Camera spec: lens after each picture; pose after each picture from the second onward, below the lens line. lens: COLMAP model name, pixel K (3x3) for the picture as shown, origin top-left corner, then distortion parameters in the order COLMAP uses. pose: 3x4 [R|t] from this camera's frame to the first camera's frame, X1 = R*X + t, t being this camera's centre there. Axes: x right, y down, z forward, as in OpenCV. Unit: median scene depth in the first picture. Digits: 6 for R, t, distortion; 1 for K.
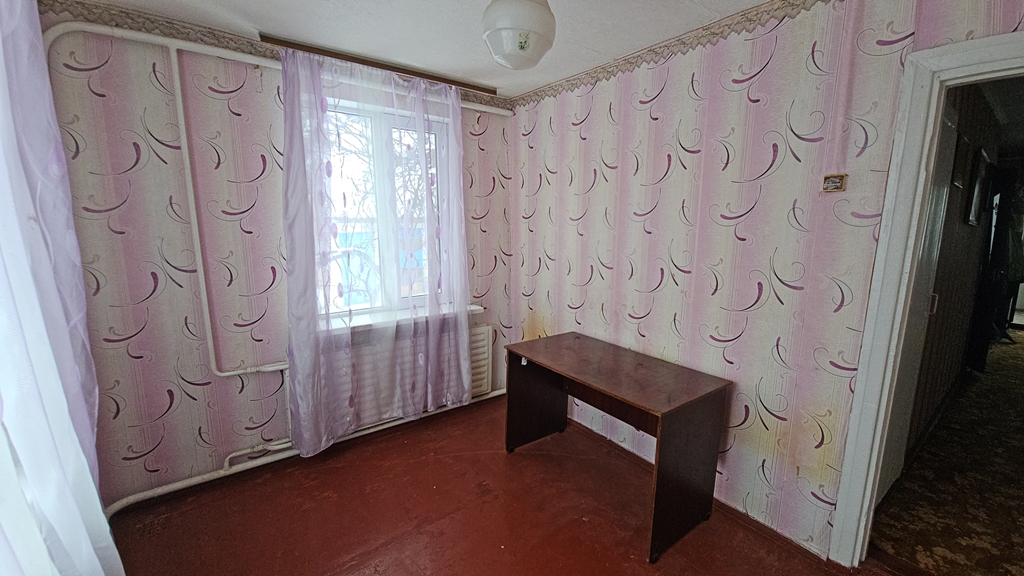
lens RADIAL K [[411.9, 0, 516.0], [0, 411.9, 288.1], [0, 0, 1]] dist [0.005366, -0.004263]
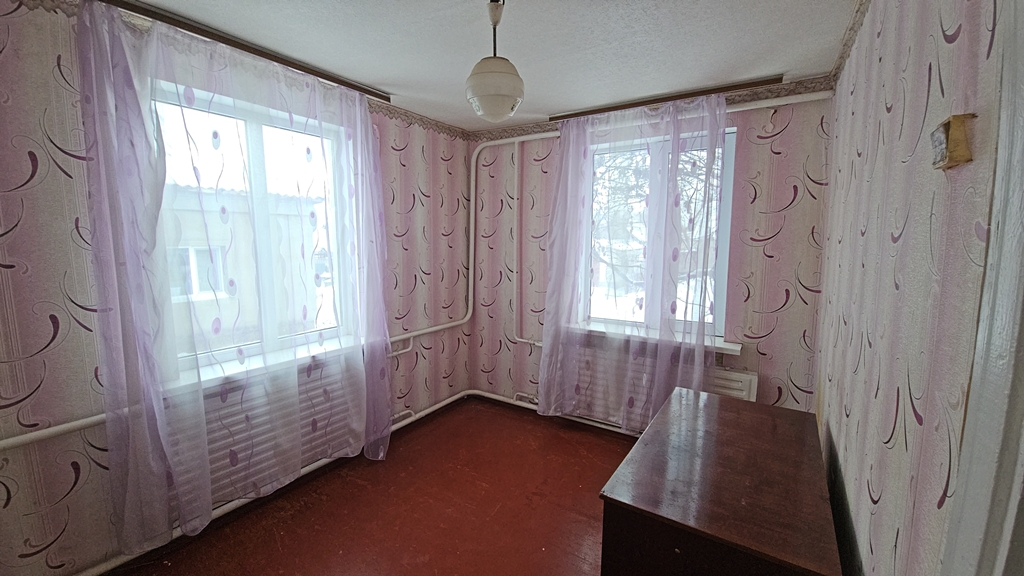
lens RADIAL K [[411.9, 0, 515.7], [0, 411.9, 289.8], [0, 0, 1]] dist [0.005366, -0.004263]
pose [[0.342097, 0.107042, -0.933548, 0.631426], [-0.157683, 0.985942, 0.055267, -0.053283], [0.926340, 0.128298, 0.354167, 0.357586]]
